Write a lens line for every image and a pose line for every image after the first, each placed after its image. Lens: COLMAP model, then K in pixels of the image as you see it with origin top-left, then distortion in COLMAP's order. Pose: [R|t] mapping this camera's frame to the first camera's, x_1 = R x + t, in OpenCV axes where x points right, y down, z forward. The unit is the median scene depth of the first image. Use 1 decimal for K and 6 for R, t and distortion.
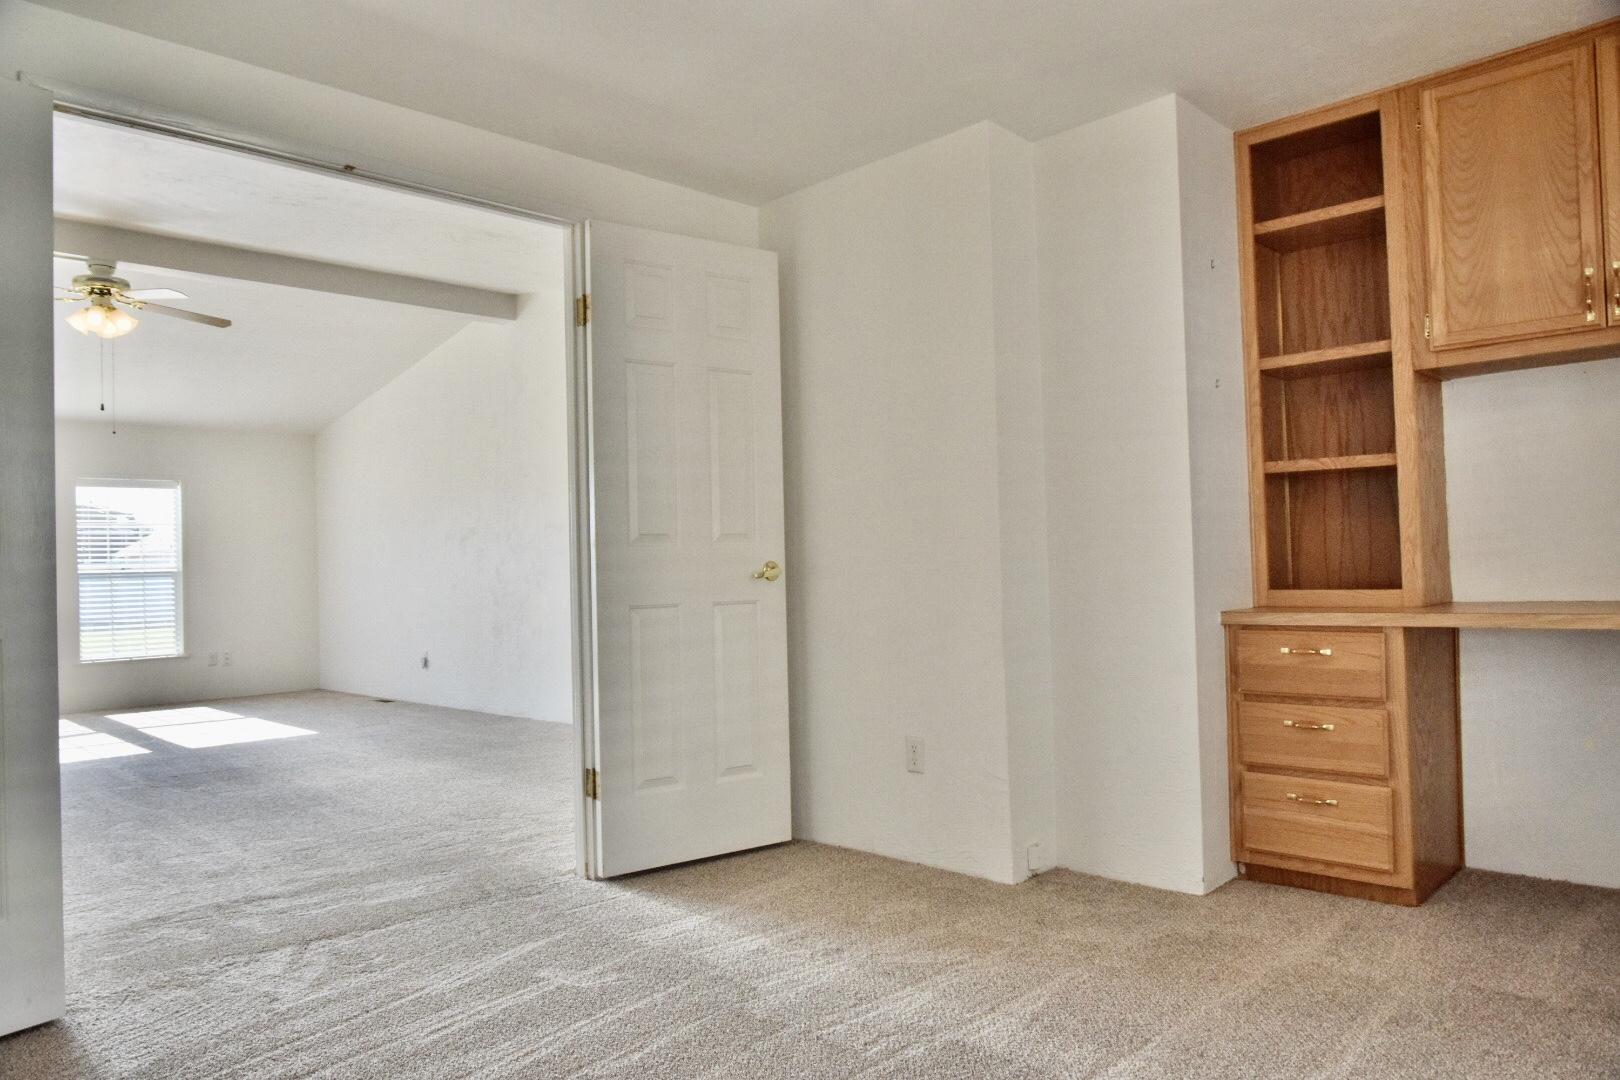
lens RADIAL K [[1089.1, 0, 809.4], [0, 1089.1, 548.7], [0, 0, 1]] dist [-0.041498, 0.012293]
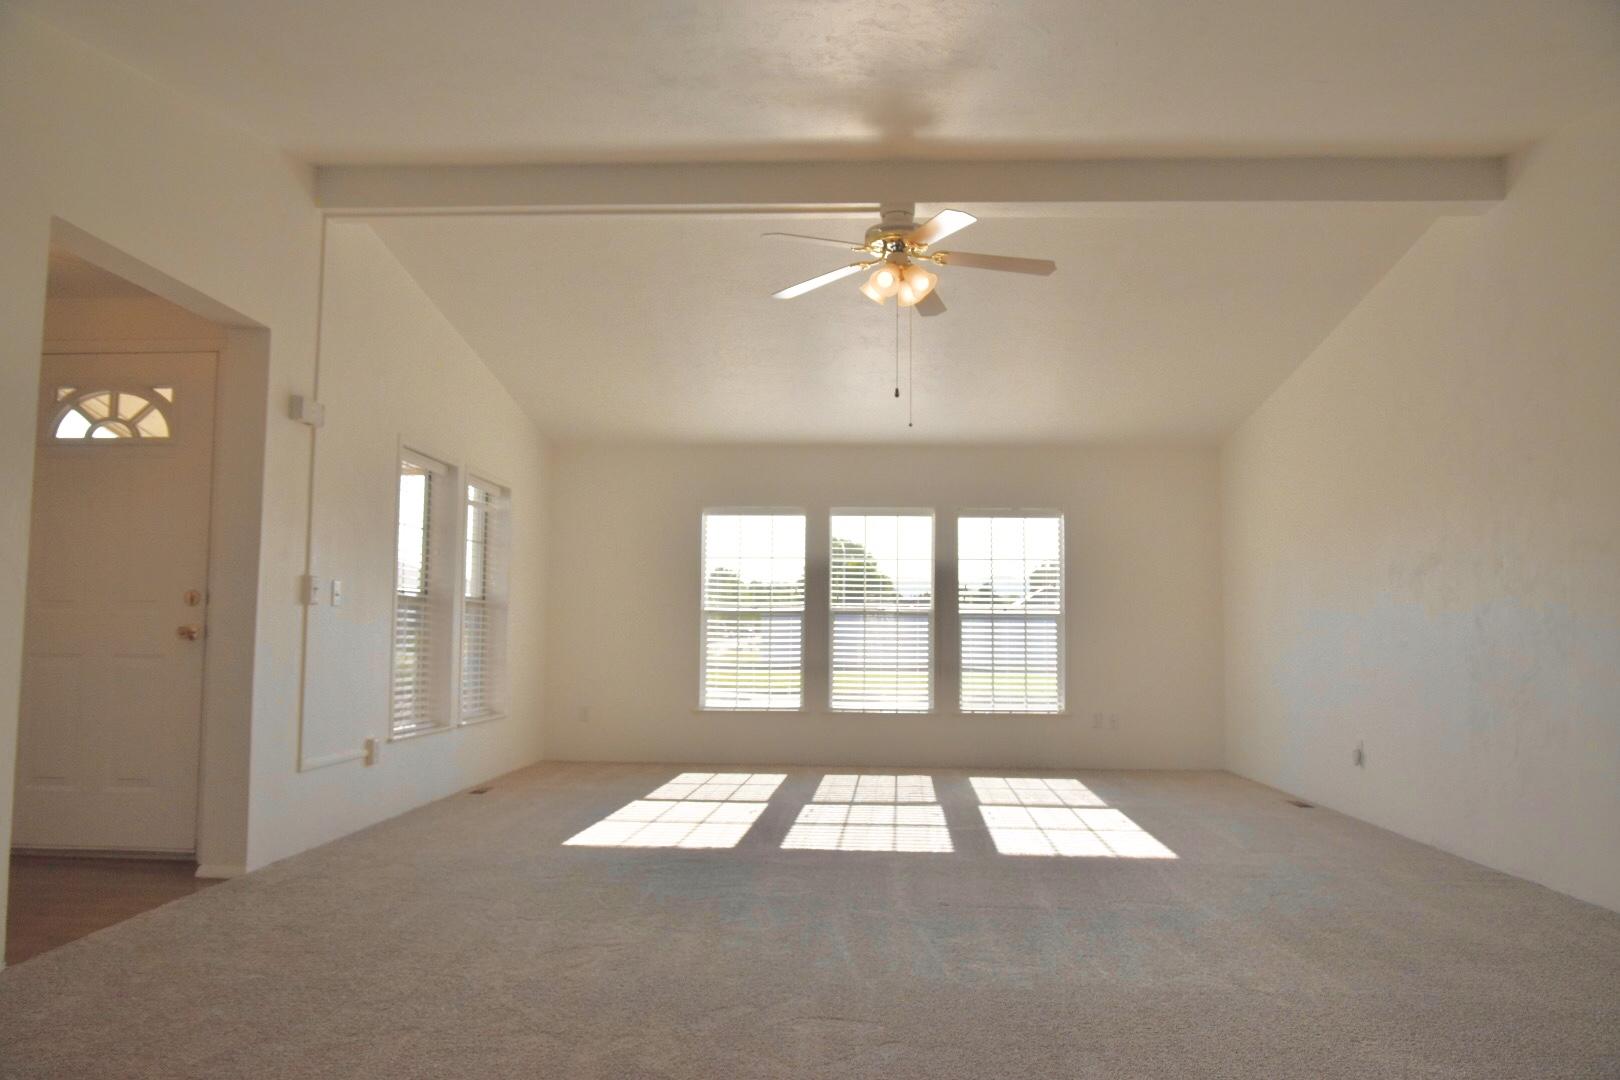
lens RADIAL K [[1089.1, 0, 825.2], [0, 1089.1, 549.0], [0, 0, 1]] dist [-0.041498, 0.012293]
pose [[0.685225, -0.020779, -0.728035, -0.090806], [-0.008081, 0.999314, -0.036128, 0.002869], [0.728287, 0.030639, 0.684587, 0.292339]]
